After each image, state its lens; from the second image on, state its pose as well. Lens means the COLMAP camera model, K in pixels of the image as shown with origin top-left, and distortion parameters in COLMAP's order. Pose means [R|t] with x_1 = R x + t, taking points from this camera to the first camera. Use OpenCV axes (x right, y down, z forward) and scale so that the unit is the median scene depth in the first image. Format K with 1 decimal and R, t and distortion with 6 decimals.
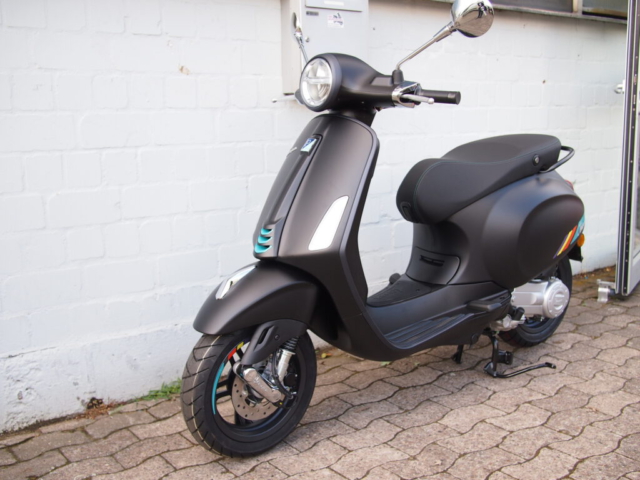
lens RADIAL K [[714.6, 0, 323.9], [0, 714.6, 240.3], [0, 0, 1]] dist [-0.013832, 0.000000]
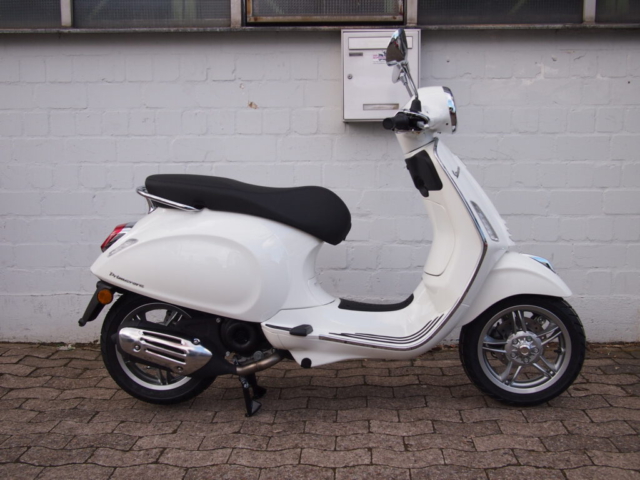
lens RADIAL K [[714.6, 0, 320.4], [0, 714.6, 239.7], [0, 0, 1]] dist [-0.013832, 0.000000]
pose [[0.763590, 0.101480, -0.637677, 0.785934], [-0.118731, 0.992800, 0.015819, -0.028596], [0.634691, 0.063633, 0.770141, 0.082255]]
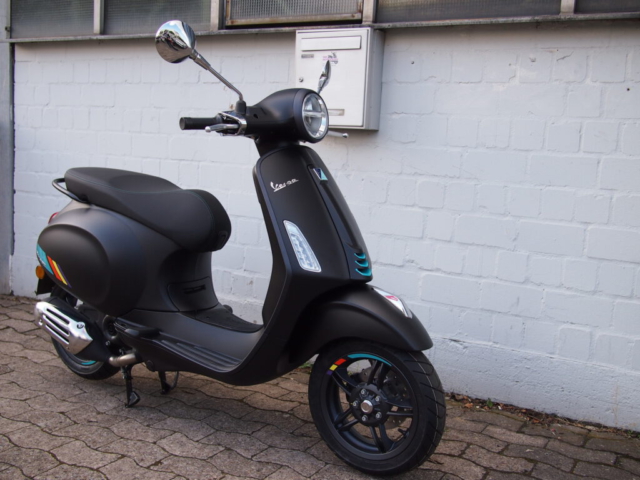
lens RADIAL K [[714.6, 0, 320.4], [0, 714.6, 238.4], [0, 0, 1]] dist [-0.013832, 0.000000]
pose [[0.365272, 0.161258, -0.916827, 1.152117], [-0.210244, 0.973725, 0.087502, -0.155758], [0.906848, 0.160796, 0.389578, 0.687084]]
